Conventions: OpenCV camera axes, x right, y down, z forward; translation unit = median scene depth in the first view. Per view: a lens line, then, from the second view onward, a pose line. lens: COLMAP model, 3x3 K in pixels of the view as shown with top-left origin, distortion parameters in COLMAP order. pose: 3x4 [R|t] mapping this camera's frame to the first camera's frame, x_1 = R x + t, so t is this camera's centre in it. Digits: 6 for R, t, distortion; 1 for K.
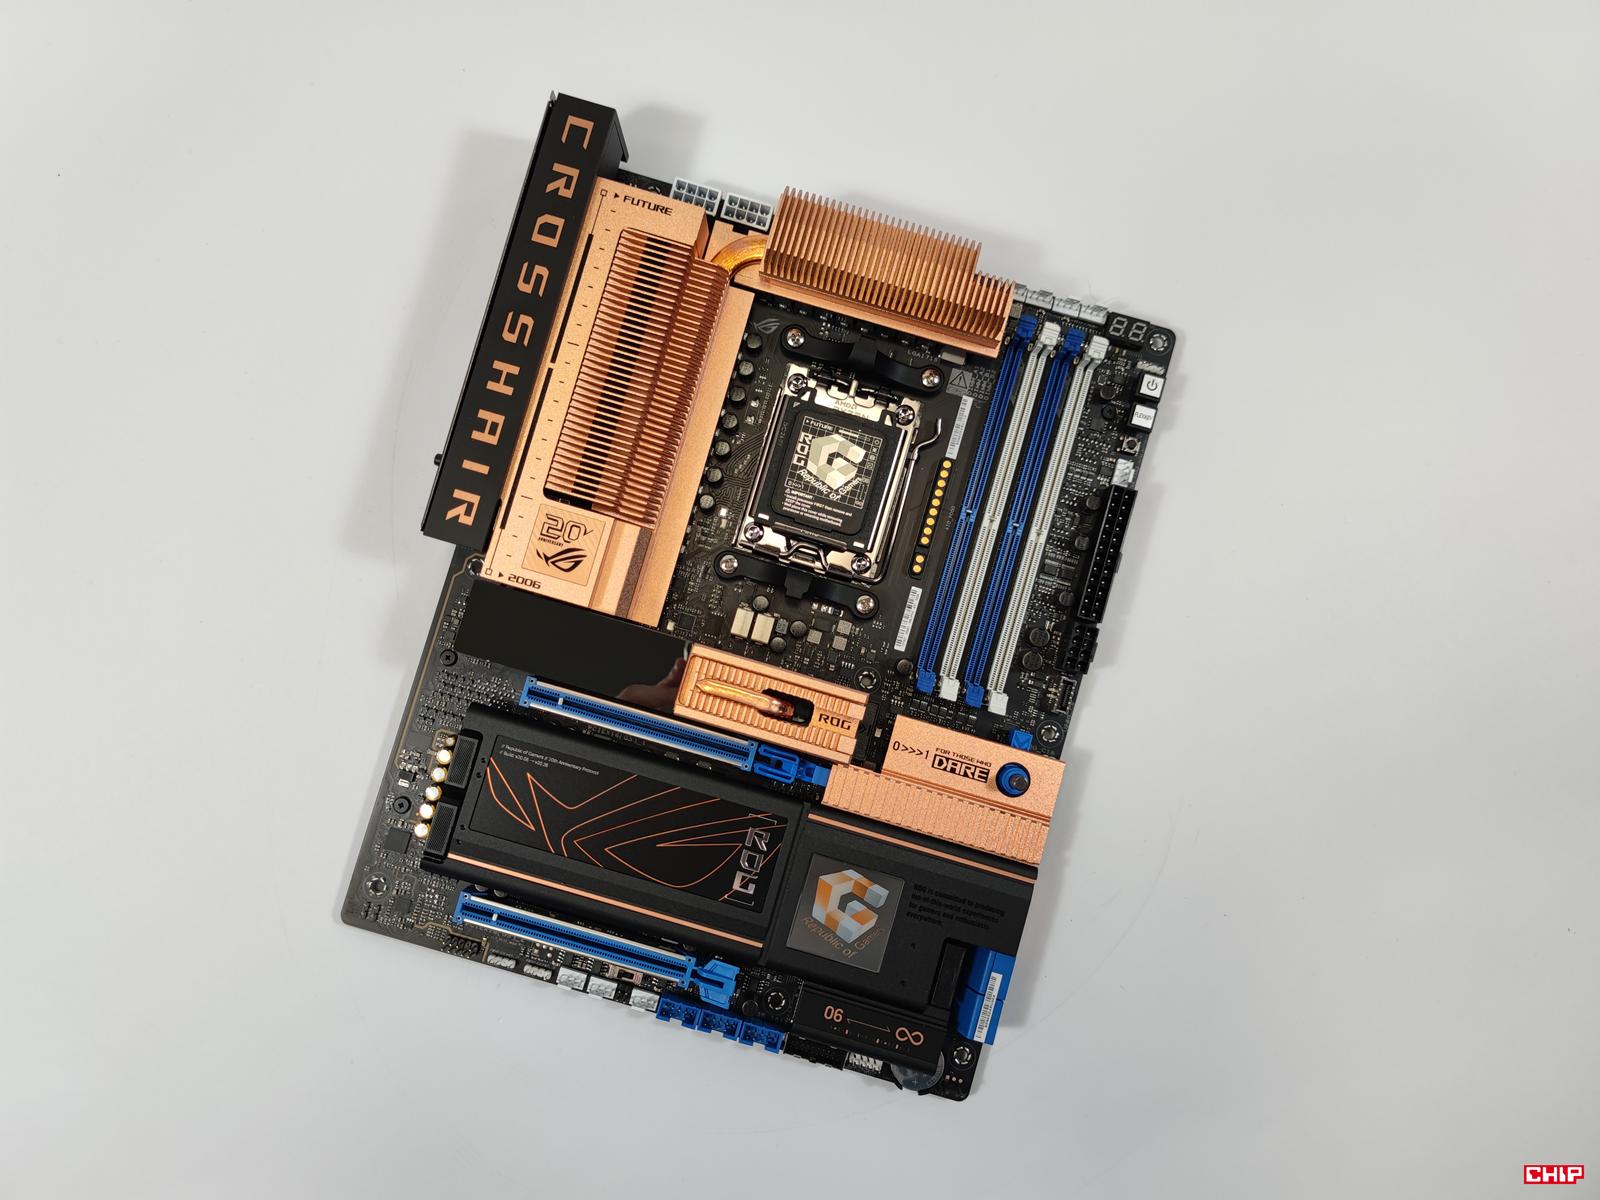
lens RADIAL K [[1219.7, 0, 789.8], [0, 1219.7, 601.5], [0, 0, 1]] dist [0.009204, -0.065276]
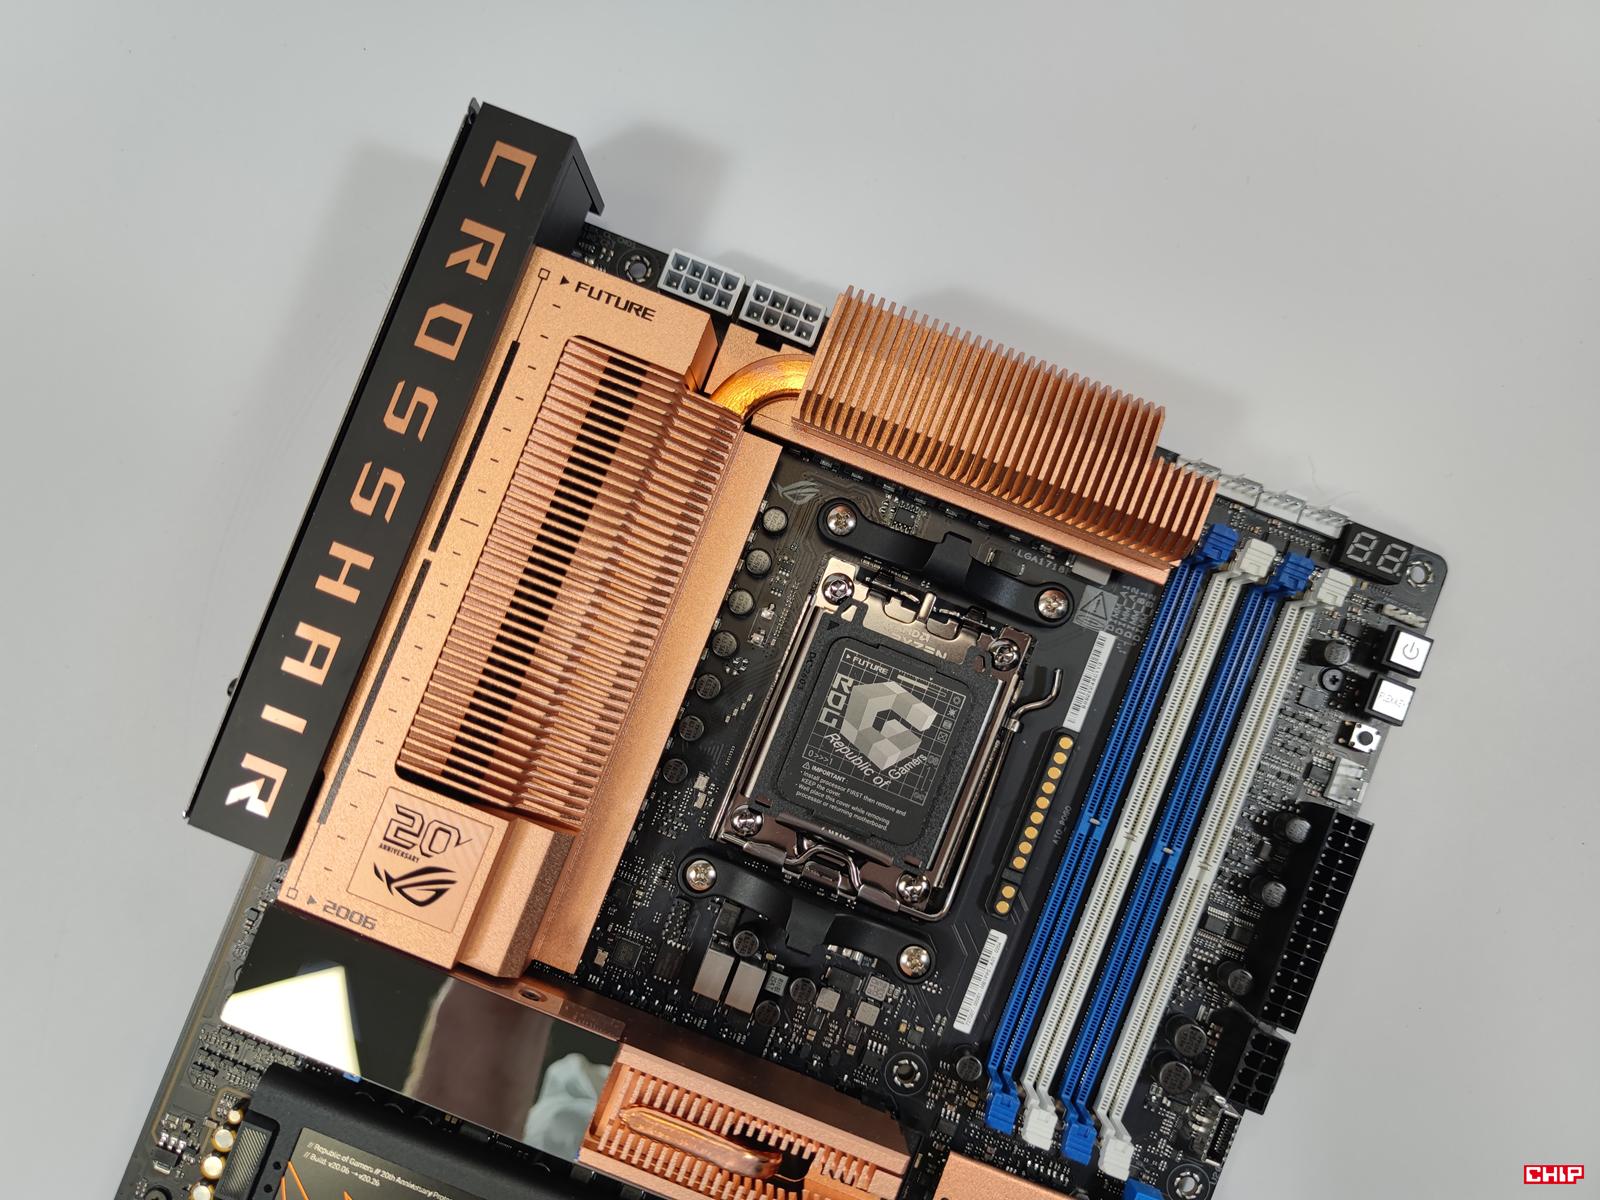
lens RADIAL K [[1219.7, 0, 799.7], [0, 1219.7, 587.5], [0, 0, 1]] dist [0.009204, -0.065276]
pose [[0.995497, 0.091692, -0.024041, 0.001462], [-0.091581, 0.995781, 0.005689, -0.185984], [0.024461, -0.003462, 0.999695, 0.381274]]
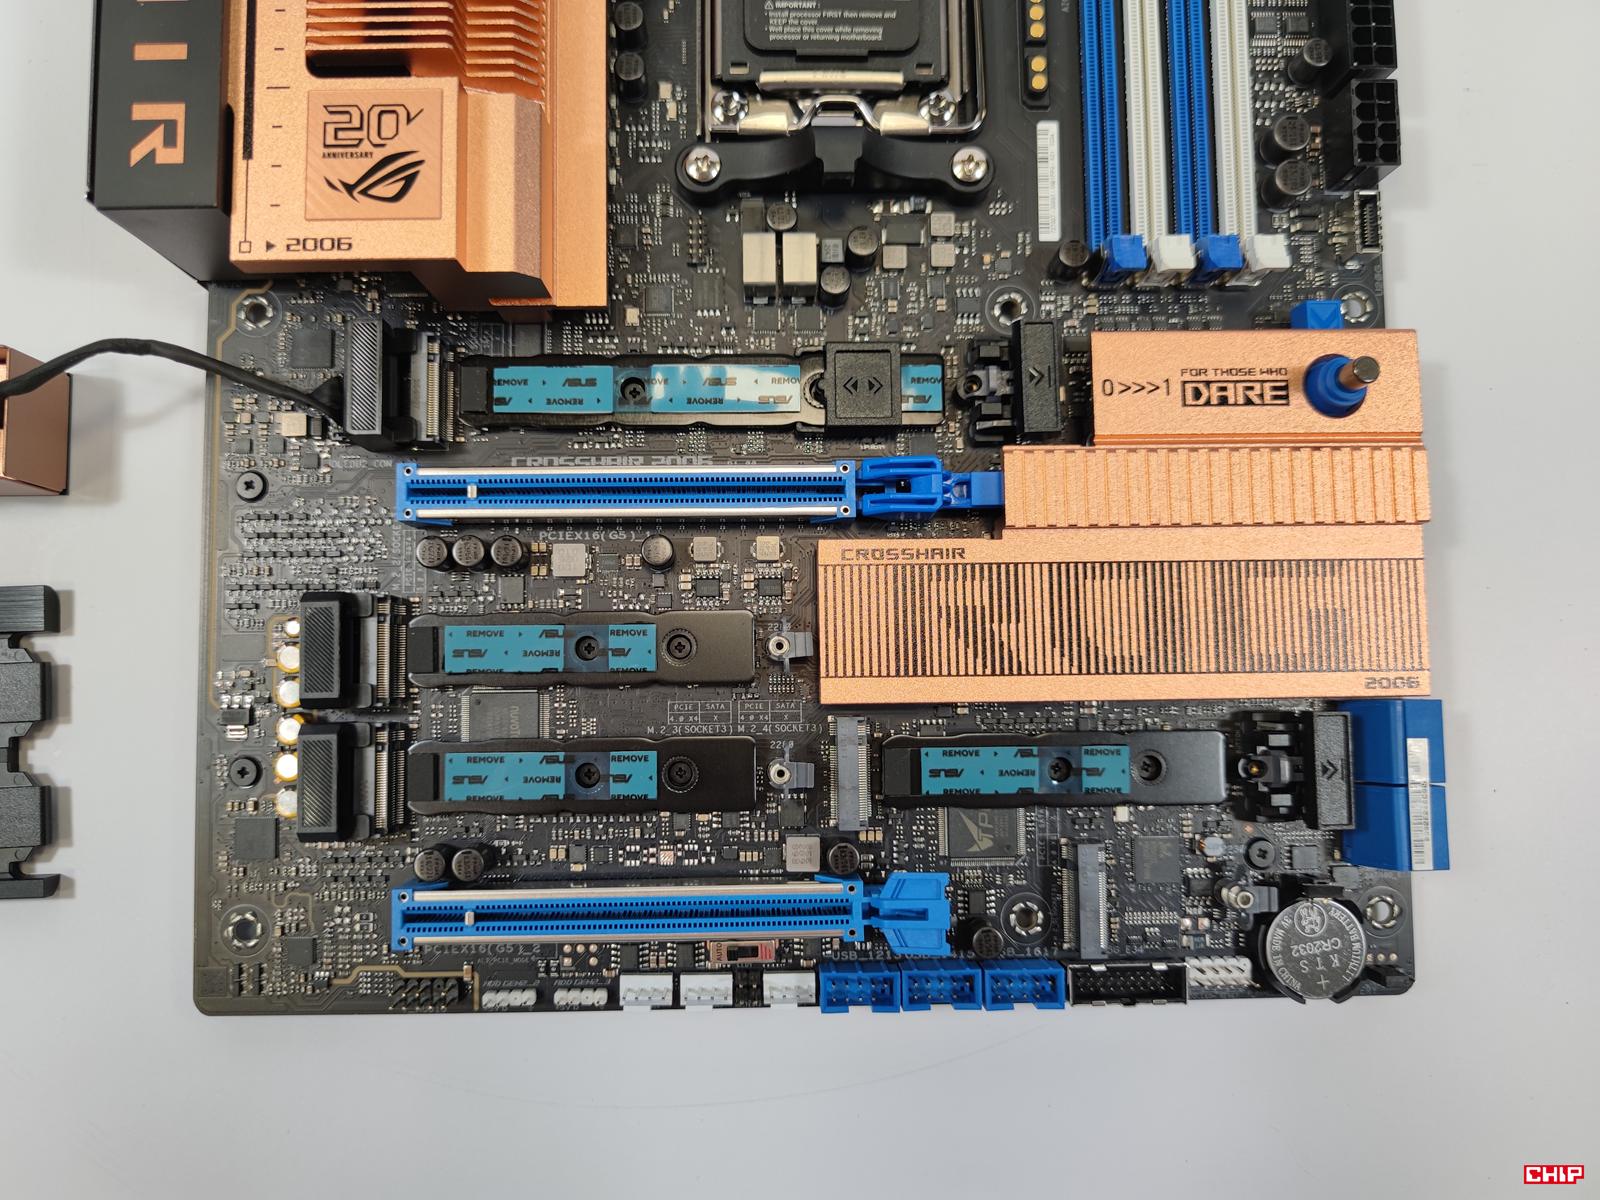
lens RADIAL K [[1219.7, 0, 799.4], [0, 1219.7, 613.2], [0, 0, 1]] dist [0.009204, -0.065276]
pose [[0.956809, -0.290319, 0.015199, -0.075663], [0.290419, 0.956887, -0.004815, 0.173821], [-0.013146, 0.009021, 0.999873, 0.467842]]
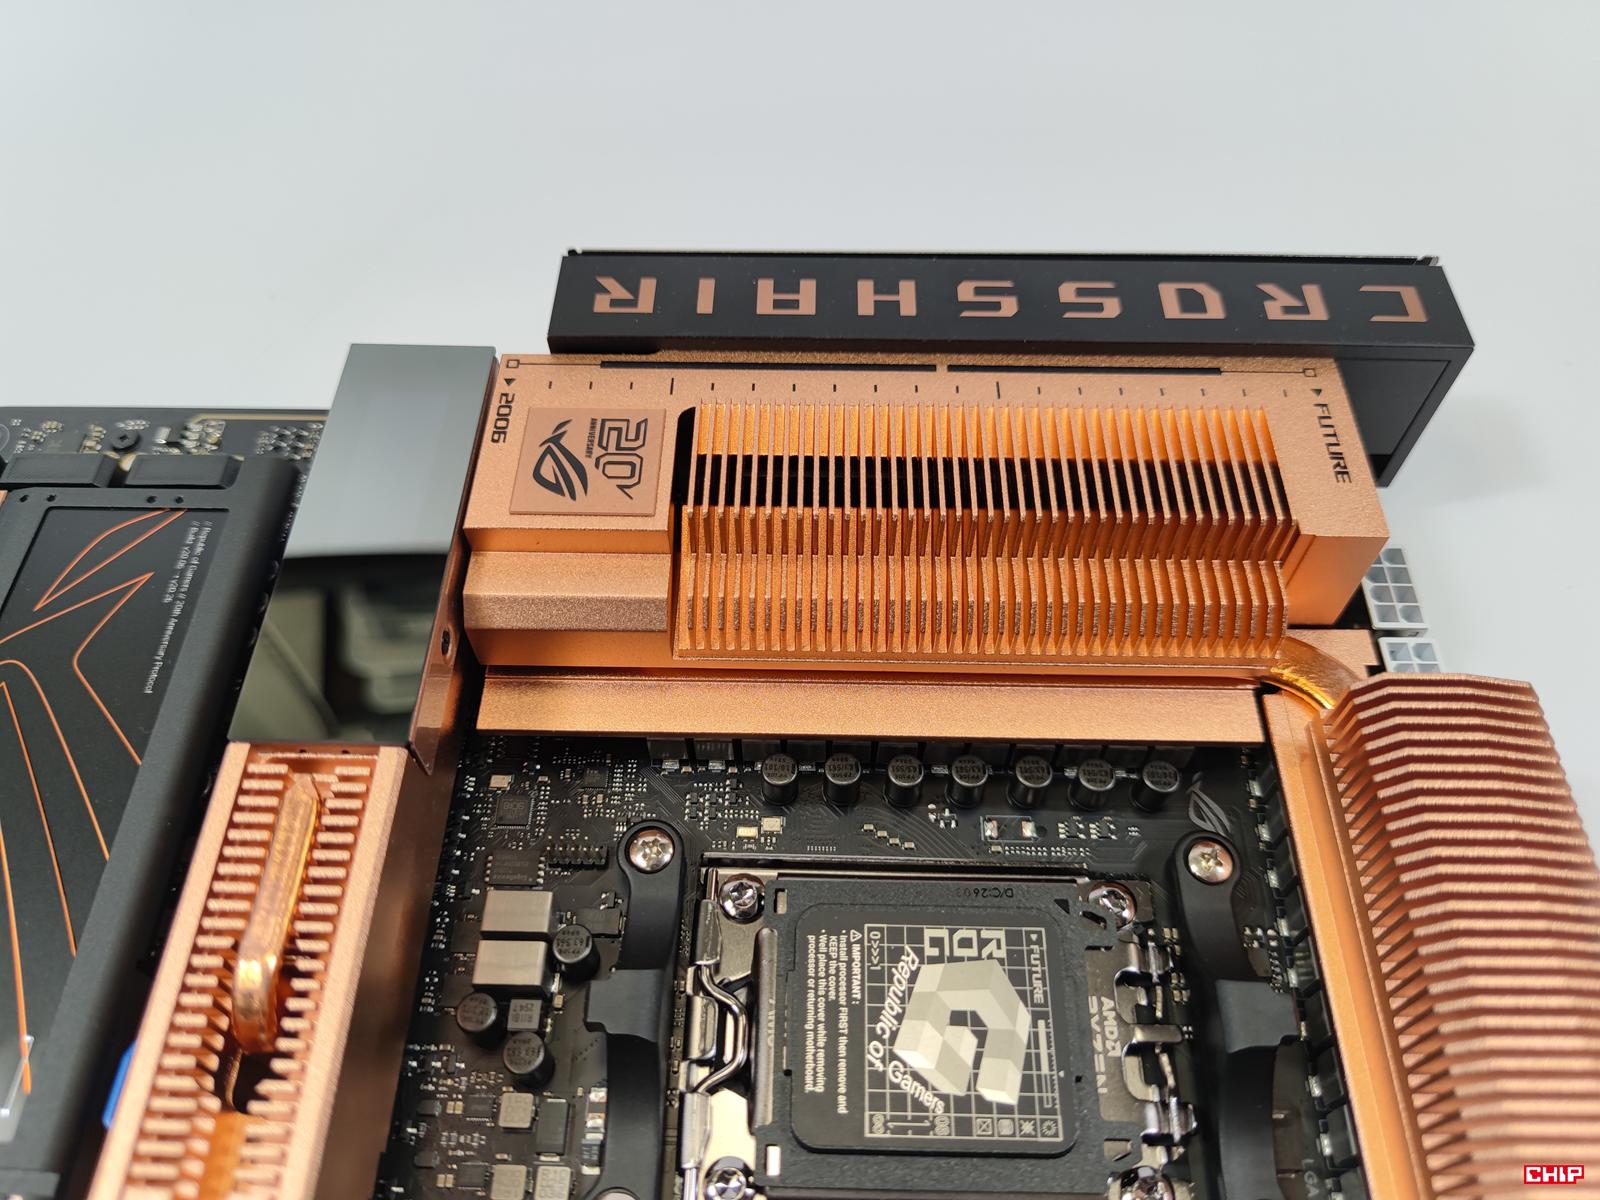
lens RADIAL K [[1219.7, 0, 787.5], [0, 1219.7, 592.9], [0, 0, 1]] dist [0.009204, -0.065276]
pose [[0.255311, 0.781588, -0.569154, 0.136699], [-0.964716, 0.245103, -0.096166, -0.058129], [0.064339, 0.573624, 0.816588, 0.601955]]
